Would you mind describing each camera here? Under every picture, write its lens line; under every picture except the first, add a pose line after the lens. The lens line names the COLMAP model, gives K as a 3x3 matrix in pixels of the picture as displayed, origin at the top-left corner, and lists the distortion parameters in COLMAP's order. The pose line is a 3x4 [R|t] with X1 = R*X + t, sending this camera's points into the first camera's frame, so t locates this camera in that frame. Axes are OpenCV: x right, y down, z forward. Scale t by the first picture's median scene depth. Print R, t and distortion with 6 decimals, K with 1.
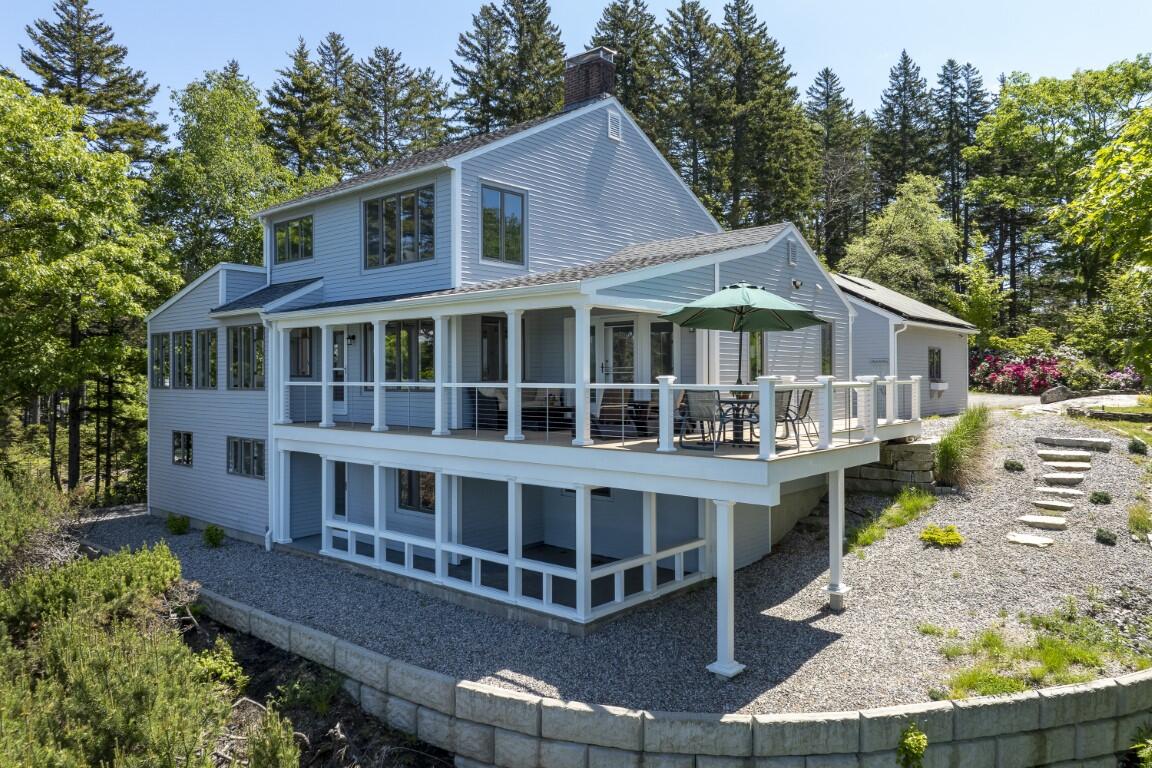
lens RADIAL K [[784.9, 0, 576.0], [0, 784.9, 384.0], [0, 0, 1]] dist [-0.003996, -0.000710]
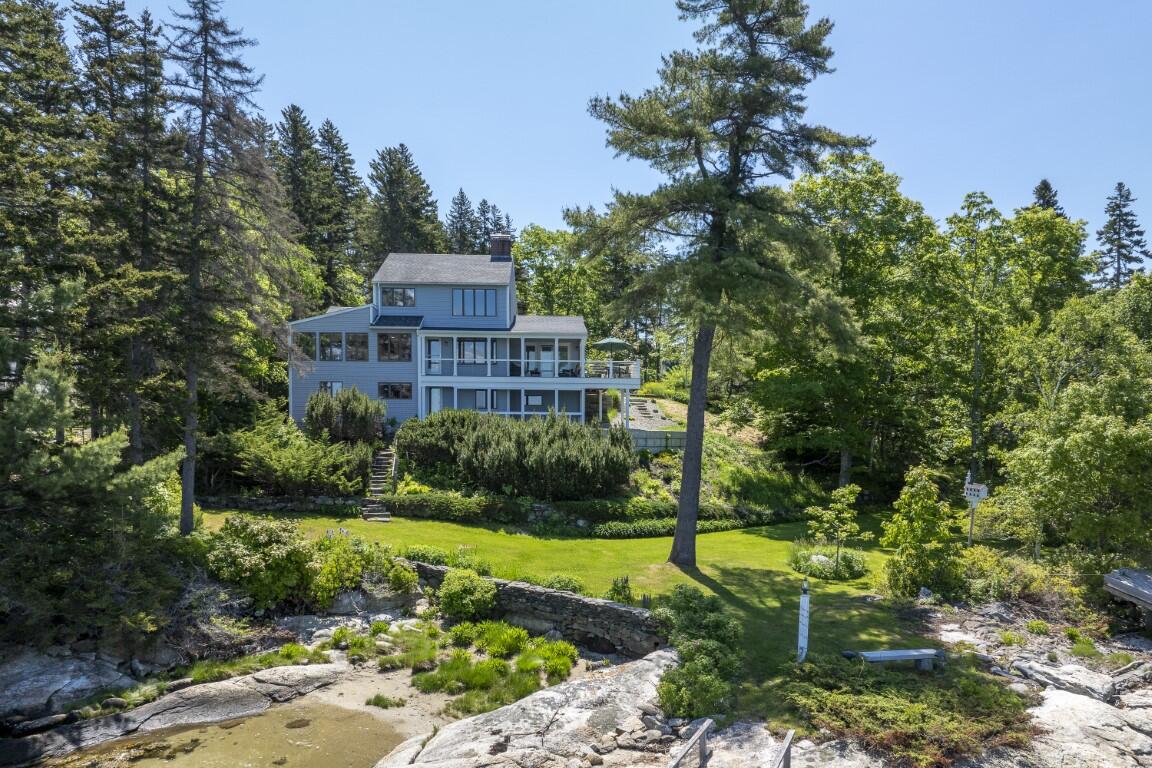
lens RADIAL K [[804.3, 0, 570.7], [0, 804.3, 452.7], [0, 0, 1]] dist [0.004402, -0.000084]
pose [[0.749020, -0.009294, 0.662482, -1.967131], [-0.010897, 0.999594, 0.026344, 0.269287], [-0.662458, -0.026952, 0.748614, -1.536541]]
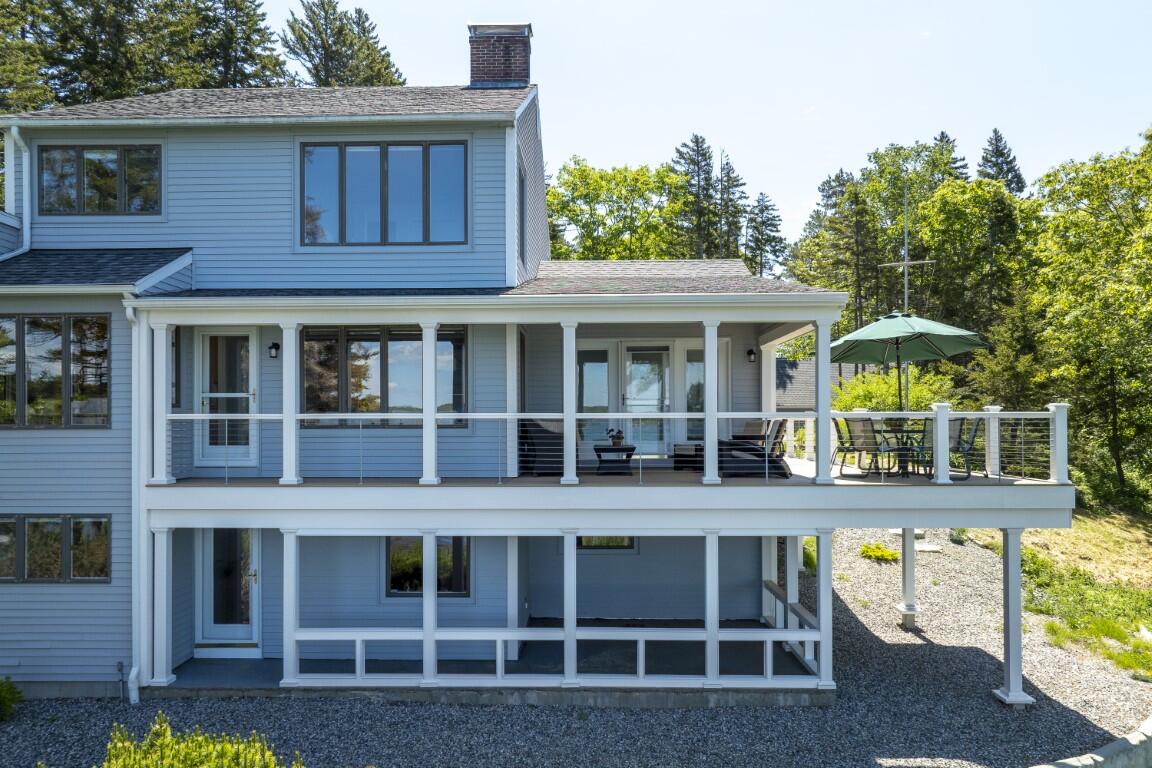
lens RADIAL K [[757.1, 0, 572.9], [0, 757.1, 408.8], [0, 0, 1]] dist [0.090387, -0.111467]
pose [[0.778434, 0.004025, 0.627713, -0.501982], [0.004723, 0.999914, -0.012269, 0.002345], [-0.627708, 0.012515, 0.778348, 0.348930]]
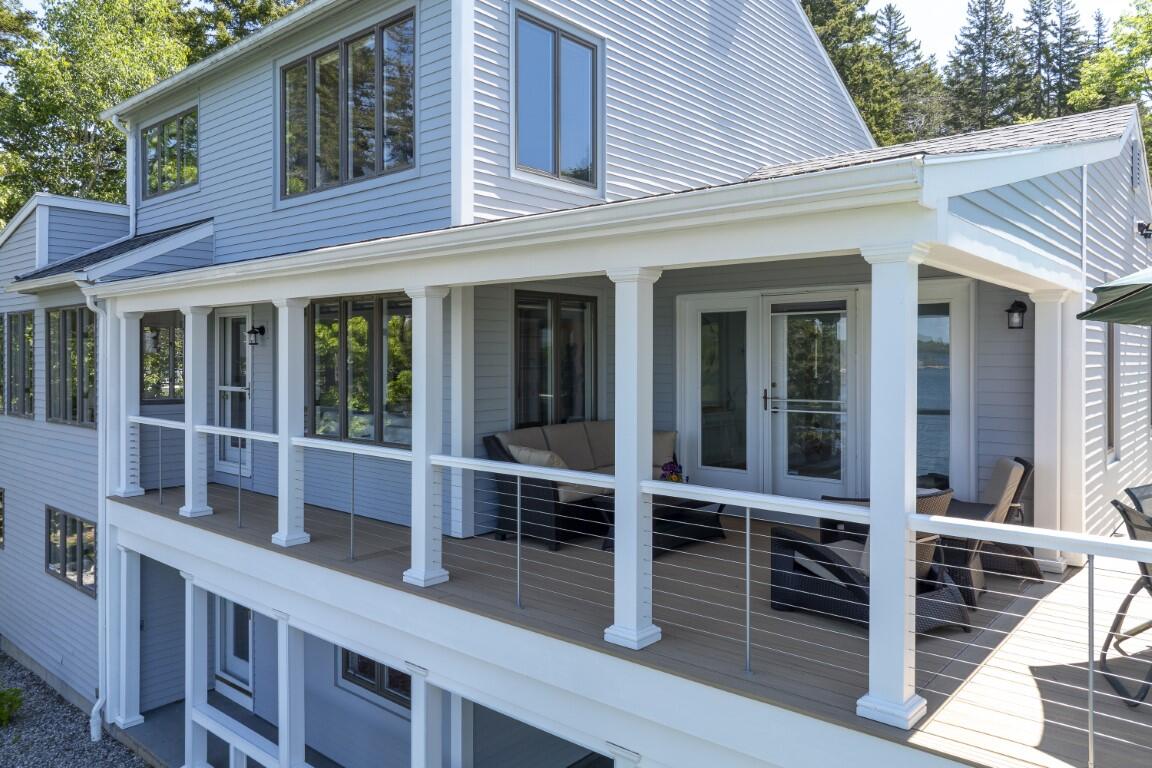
lens RADIAL K [[814.5, 0, 577.8], [0, 814.5, 369.4], [0, 0, 1]] dist [-0.003871, 0.001212]
pose [[0.999992, 0.003938, 0.001098, -0.075631], [-0.003943, 0.999978, 0.005246, -0.037509], [-0.001077, -0.005250, 0.999986, 0.465630]]
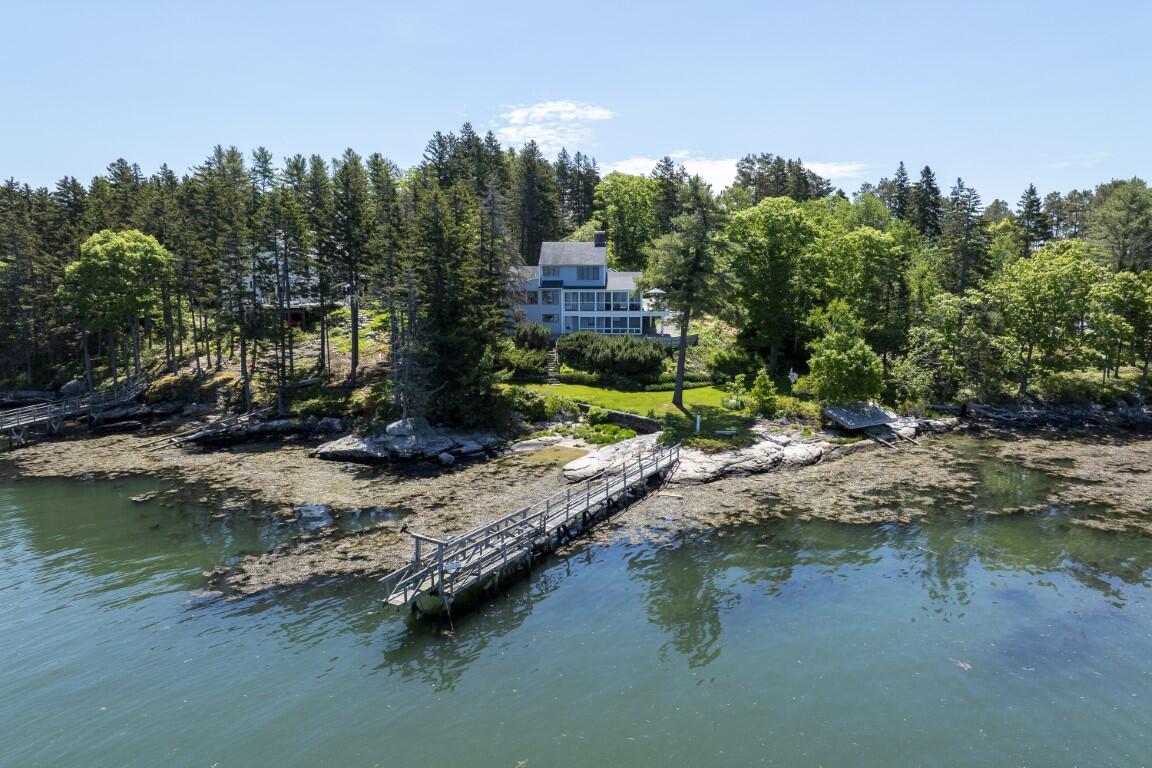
lens RADIAL K [[784.9, 0, 576.0], [0, 784.9, 384.0], [0, 0, 1]] dist [-0.003996, -0.000710]
pose [[0.799873, -0.098397, 0.592049, -4.018552], [0.002078, 0.986917, 0.161215, -0.369765], [-0.600166, -0.127721, 0.789613, -3.903972]]
